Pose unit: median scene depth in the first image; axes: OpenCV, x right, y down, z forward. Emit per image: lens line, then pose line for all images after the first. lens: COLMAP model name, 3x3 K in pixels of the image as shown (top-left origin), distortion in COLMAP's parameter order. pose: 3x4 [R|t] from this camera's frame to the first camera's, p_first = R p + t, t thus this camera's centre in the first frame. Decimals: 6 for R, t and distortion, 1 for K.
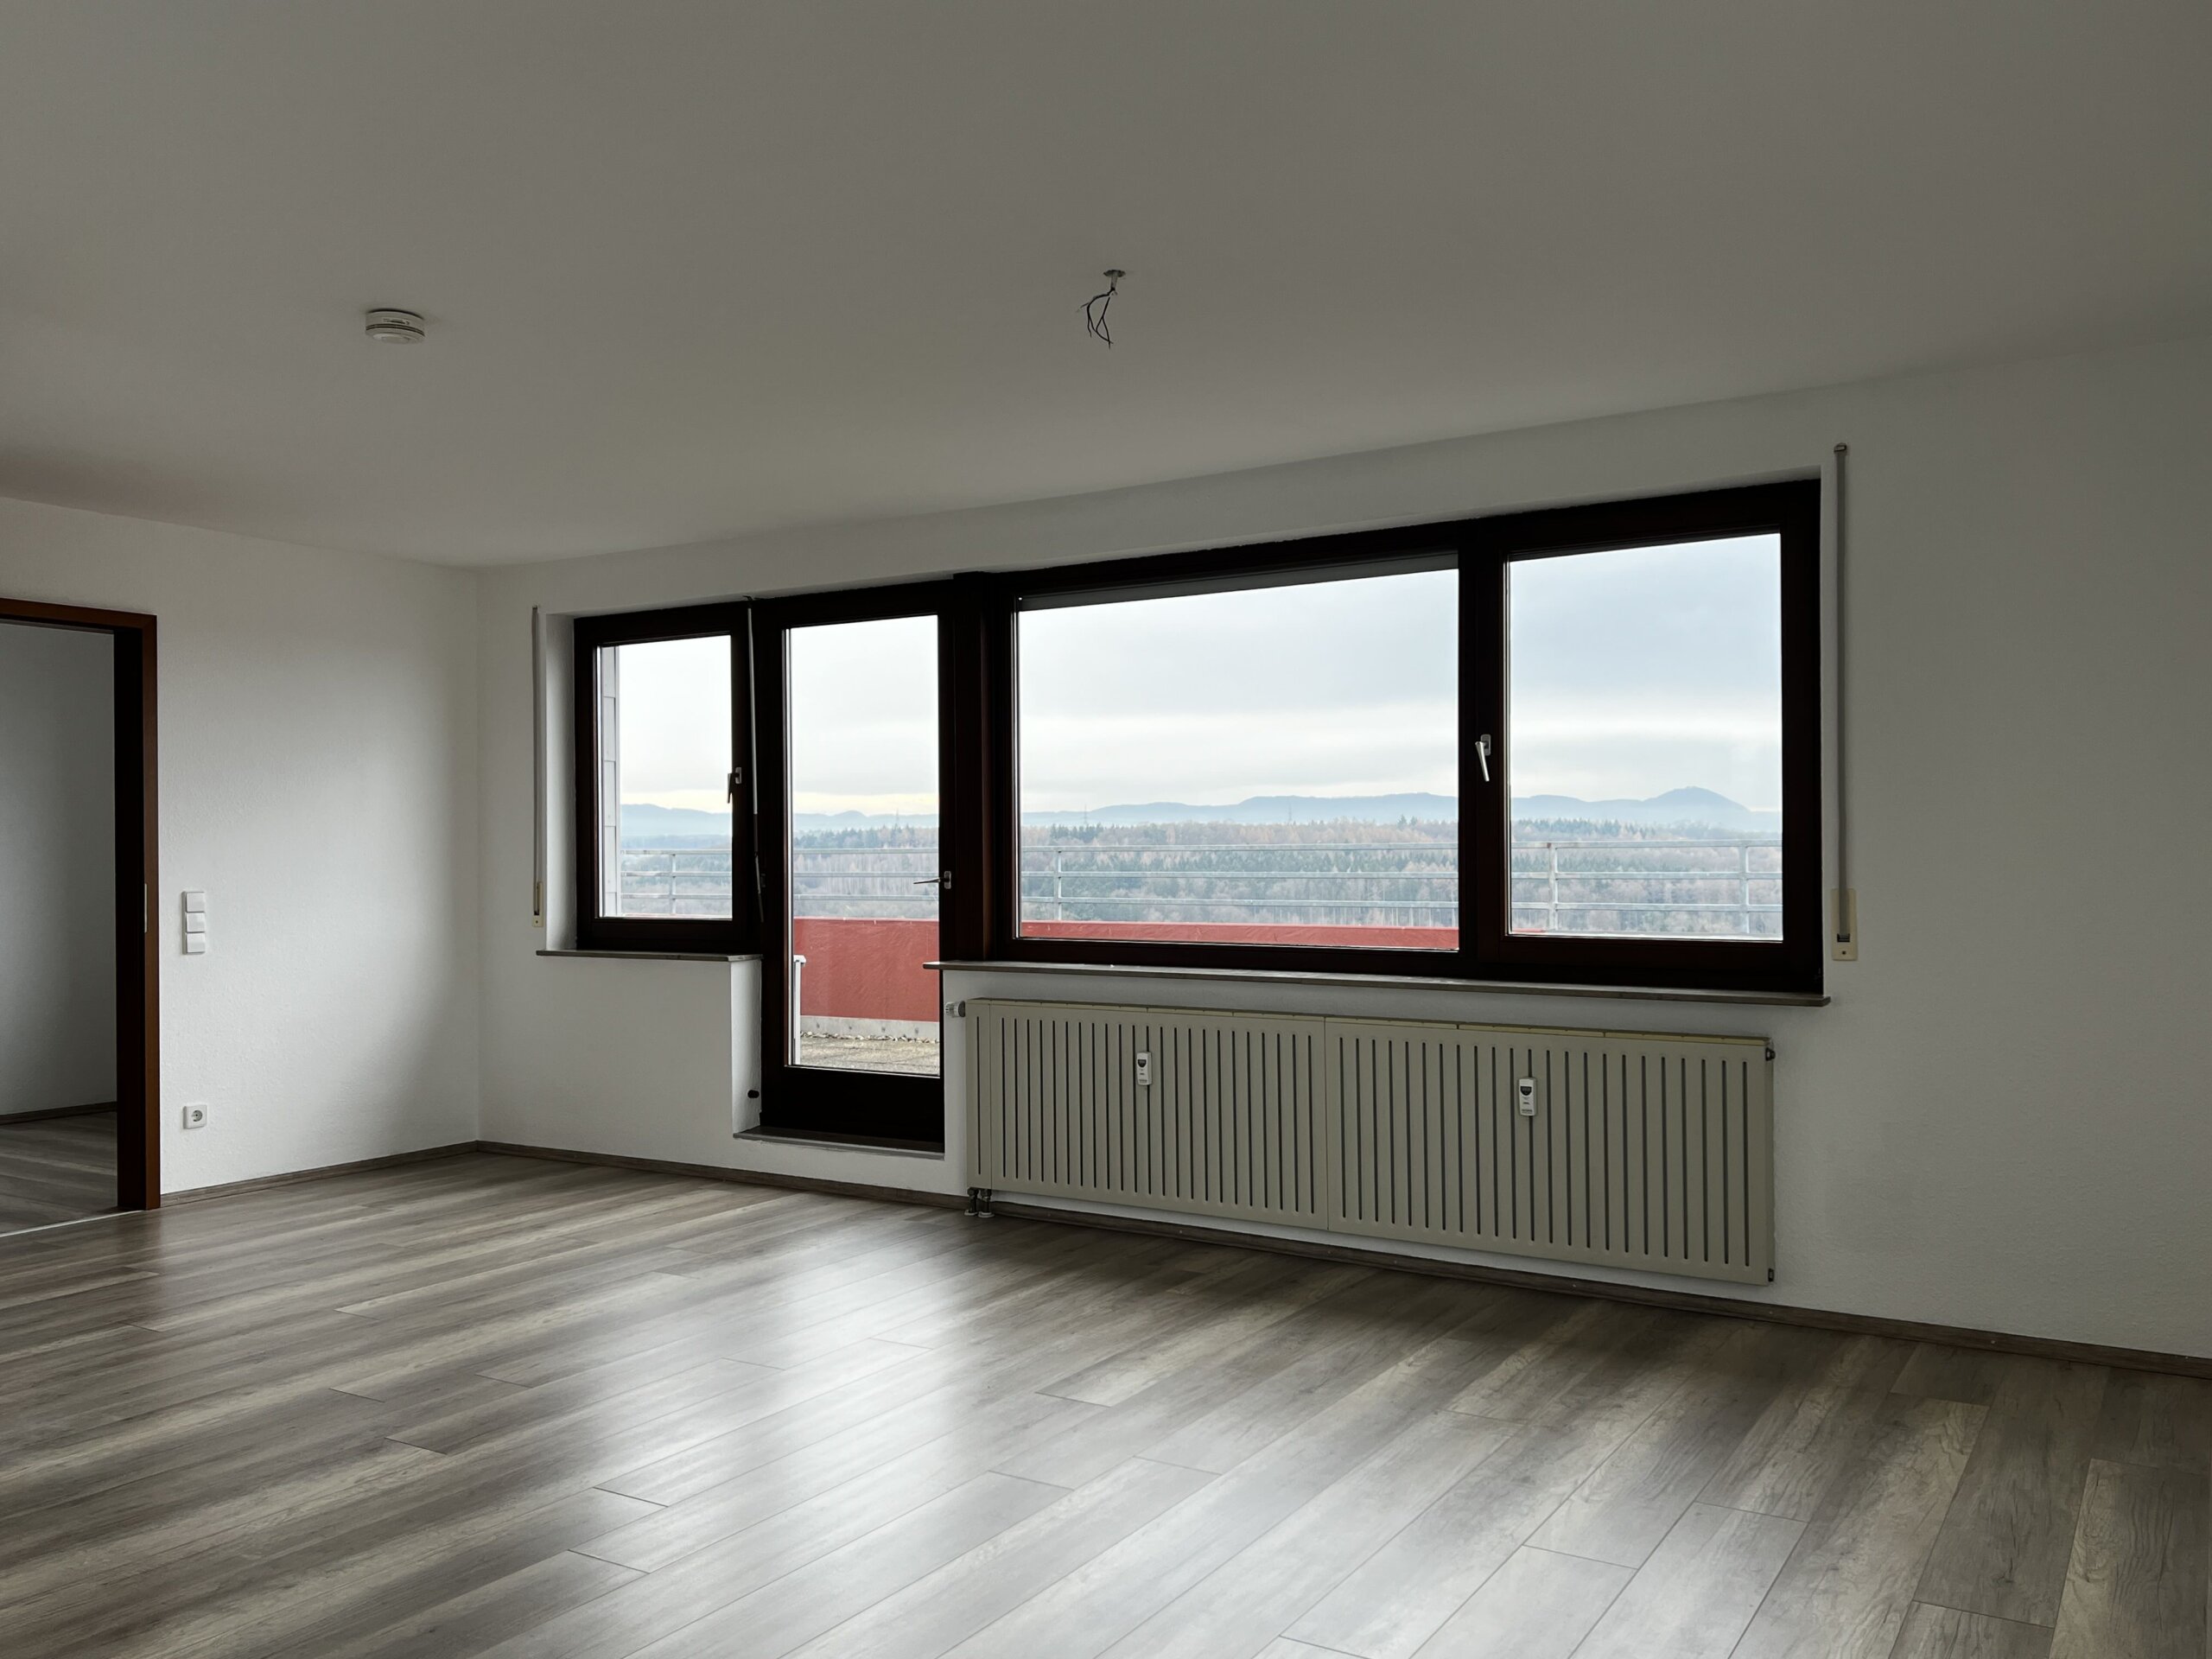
lens RADIAL K [[1757.0, 0, 1106.0], [0, 1757.0, 829.5], [0, 0, 1]] dist [0.001377, -0.000661]
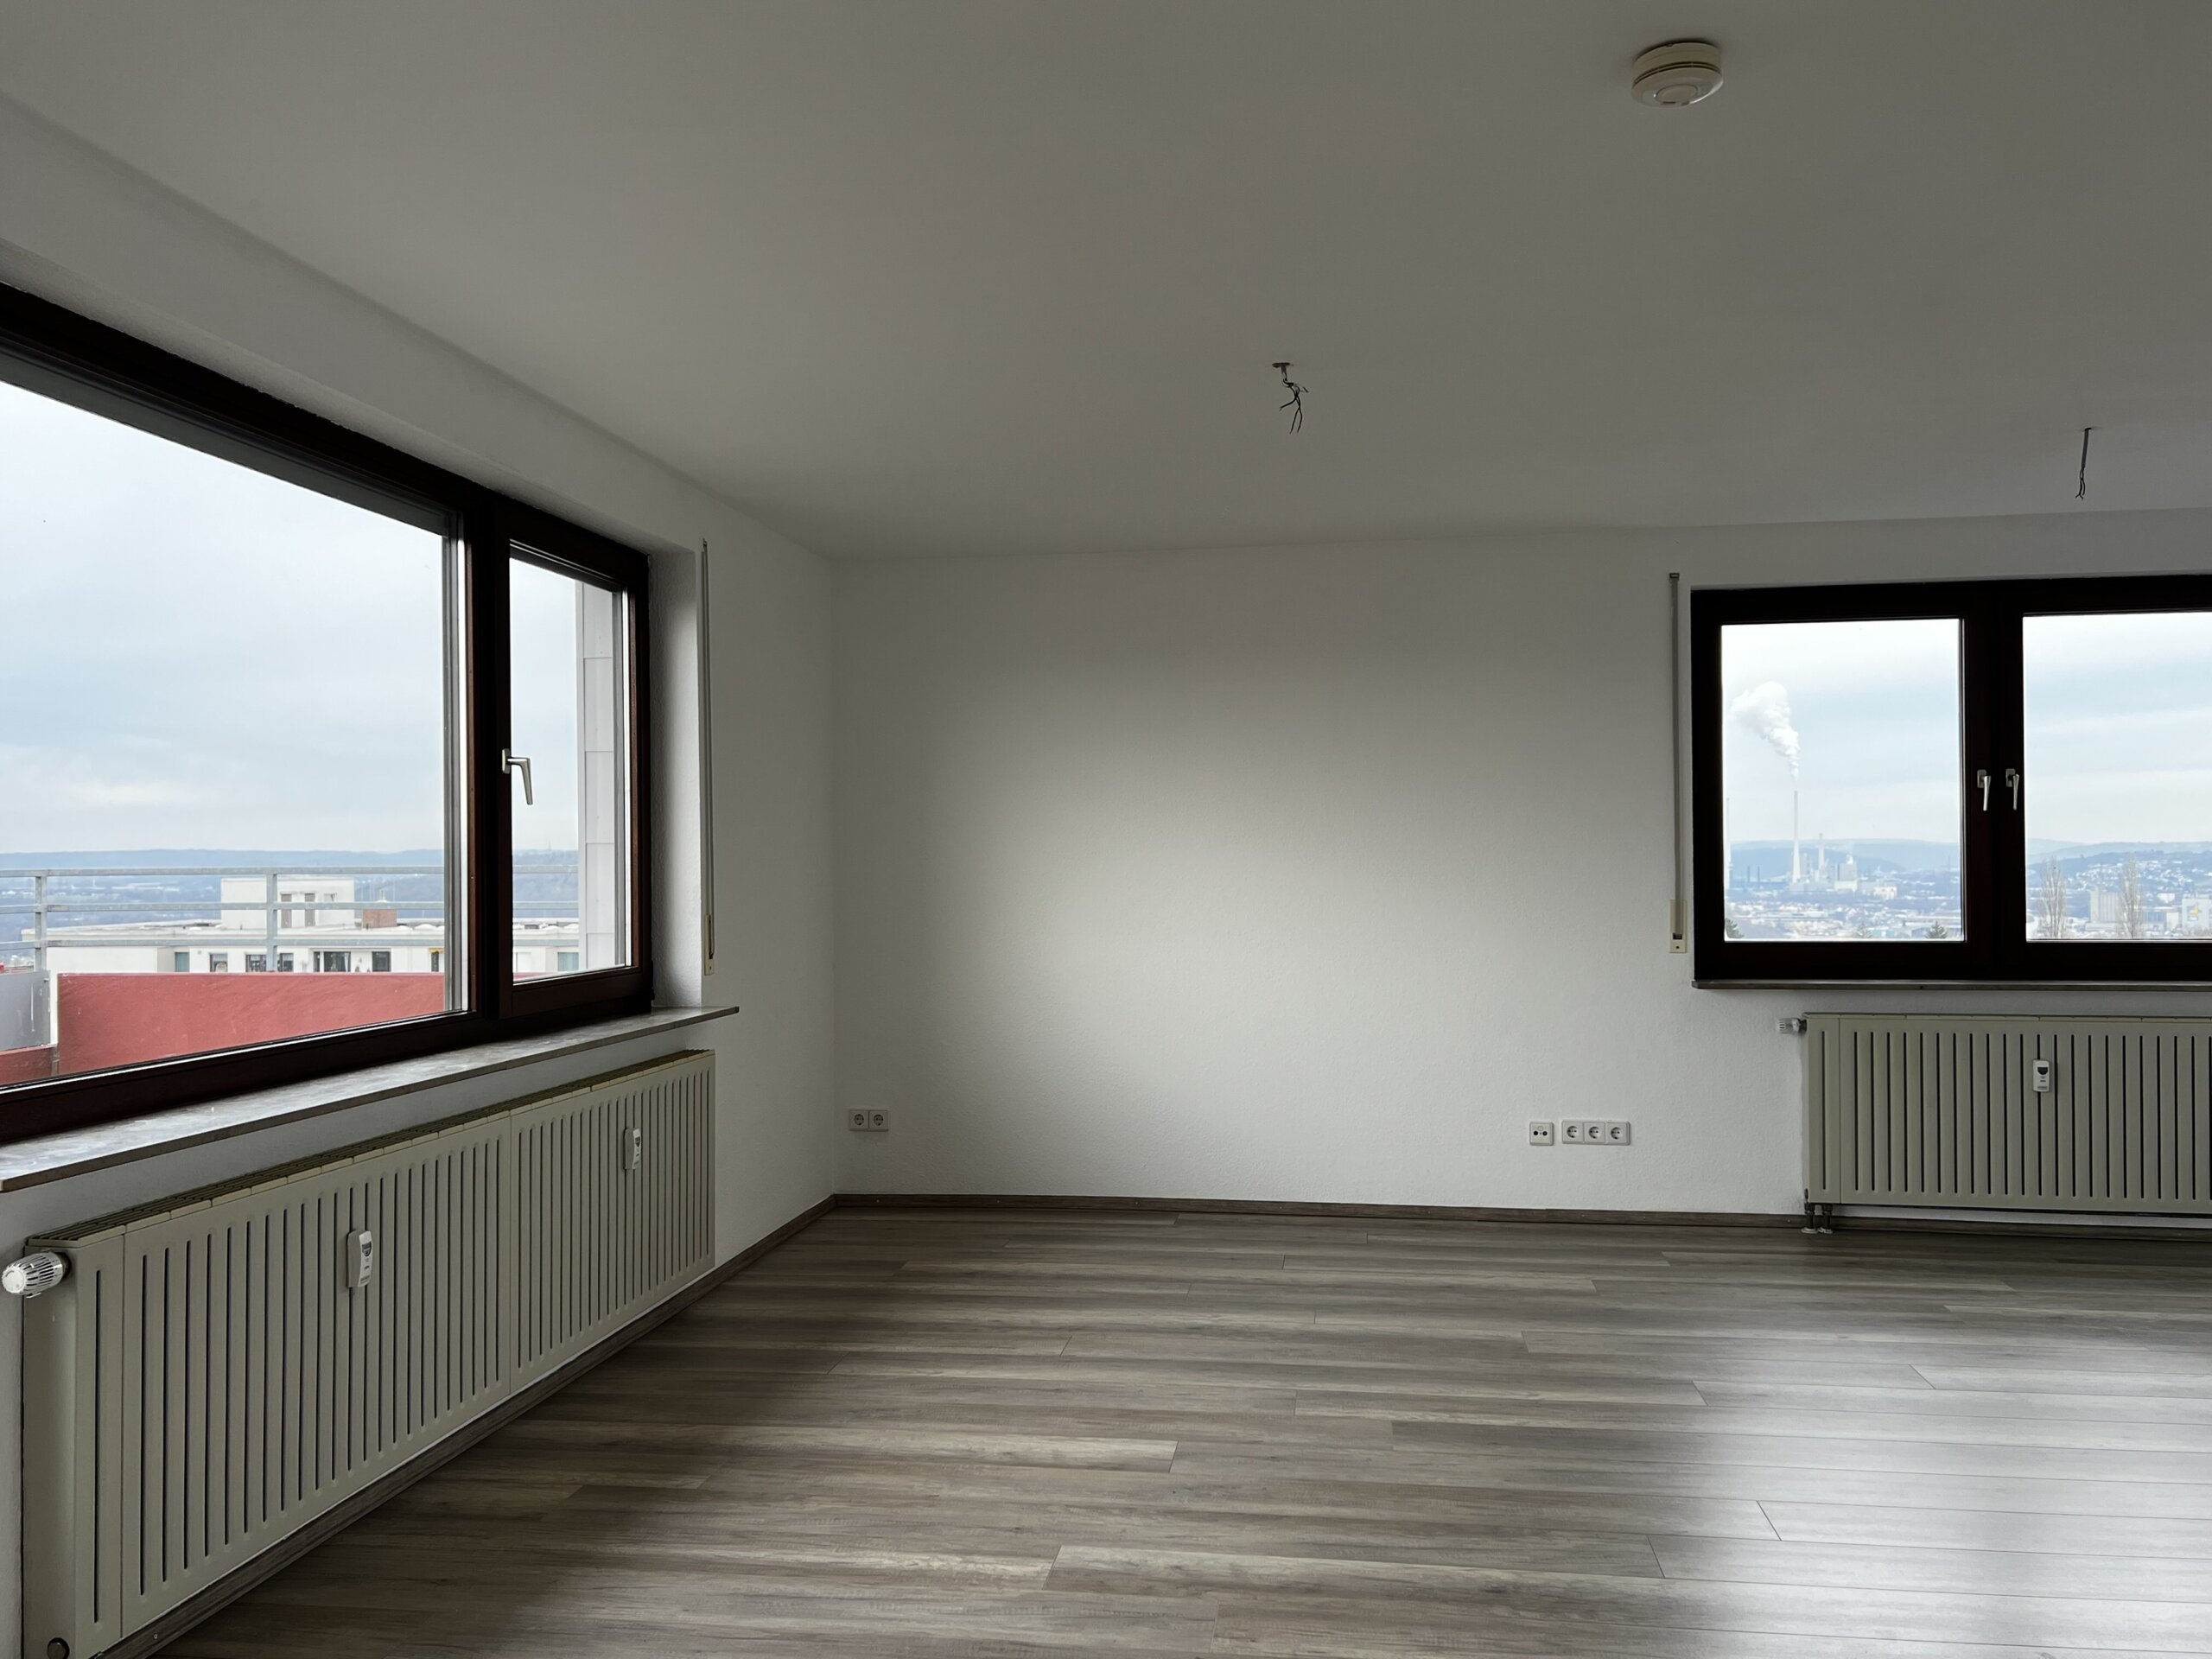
lens RADIAL K [[1757.0, 0, 1106.0], [0, 1757.0, 829.5], [0, 0, 1]] dist [0.001377, -0.000661]
pose [[-0.403624, 0.027195, 0.914521, -0.793870], [0.004811, 0.999607, -0.027602, 0.015717], [-0.914912, -0.006741, -0.403596, 1.292926]]
